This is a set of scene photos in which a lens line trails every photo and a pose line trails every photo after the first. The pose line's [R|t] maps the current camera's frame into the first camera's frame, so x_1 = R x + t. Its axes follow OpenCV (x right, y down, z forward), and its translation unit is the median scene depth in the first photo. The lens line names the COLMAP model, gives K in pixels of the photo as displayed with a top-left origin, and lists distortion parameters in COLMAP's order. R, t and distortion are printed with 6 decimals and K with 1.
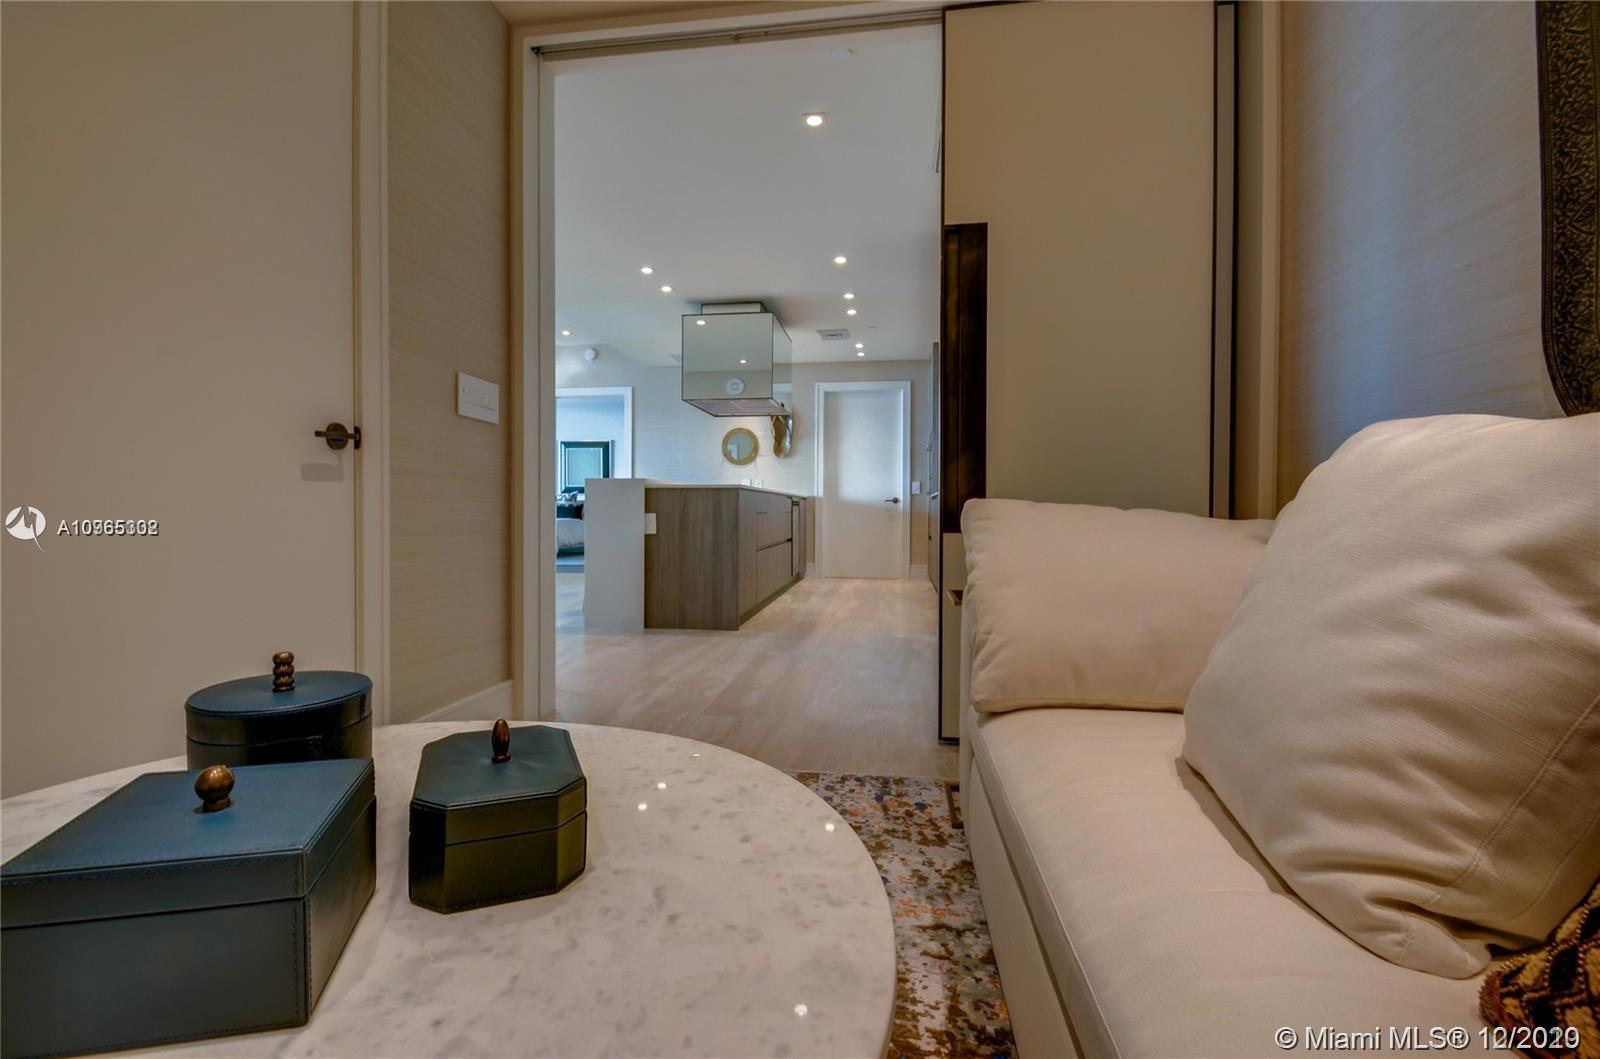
lens RADIAL K [[708.2, 0, 795.8], [0, 708.2, 522.8], [0, 0, 1]] dist [-0.000996, -0.000012]
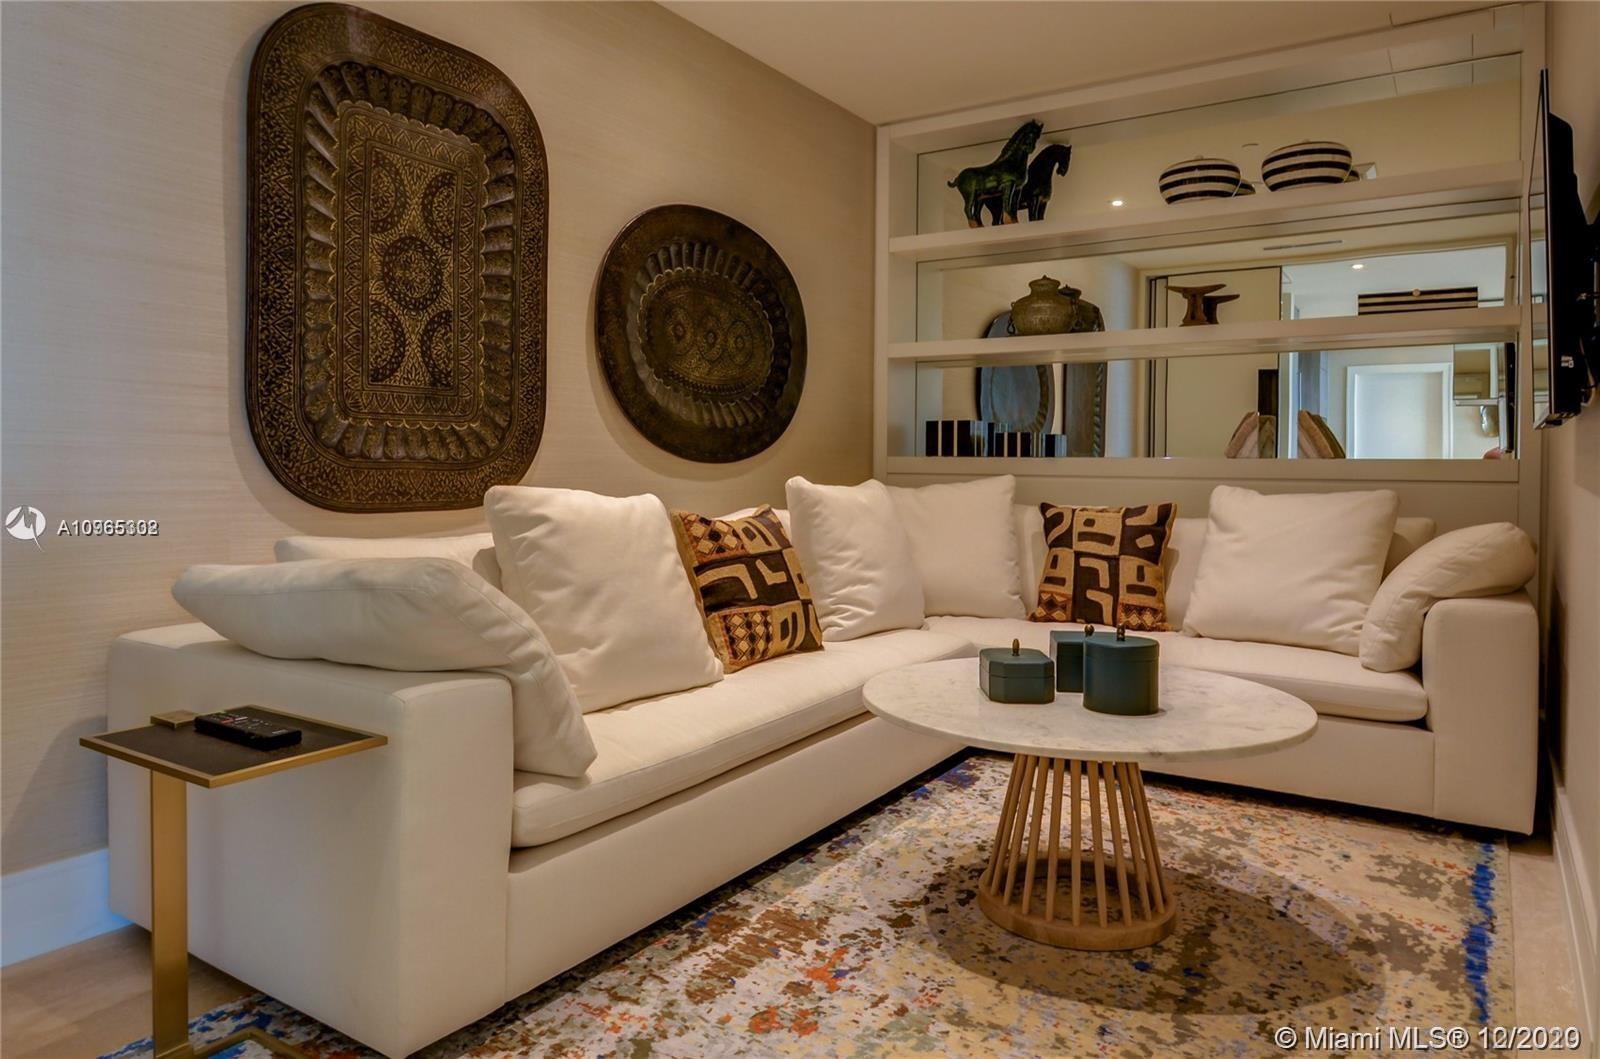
lens RADIAL K [[1046.8, 0, 799.2], [0, 1046.8, 528.5], [0, 0, 1]] dist [-0.000855, -0.000131]
pose [[-0.905670, -0.028106, 0.423050, -0.671085], [0.008624, 0.996373, 0.084658, -0.195116], [-0.423895, 0.080320, -0.902143, 2.408019]]
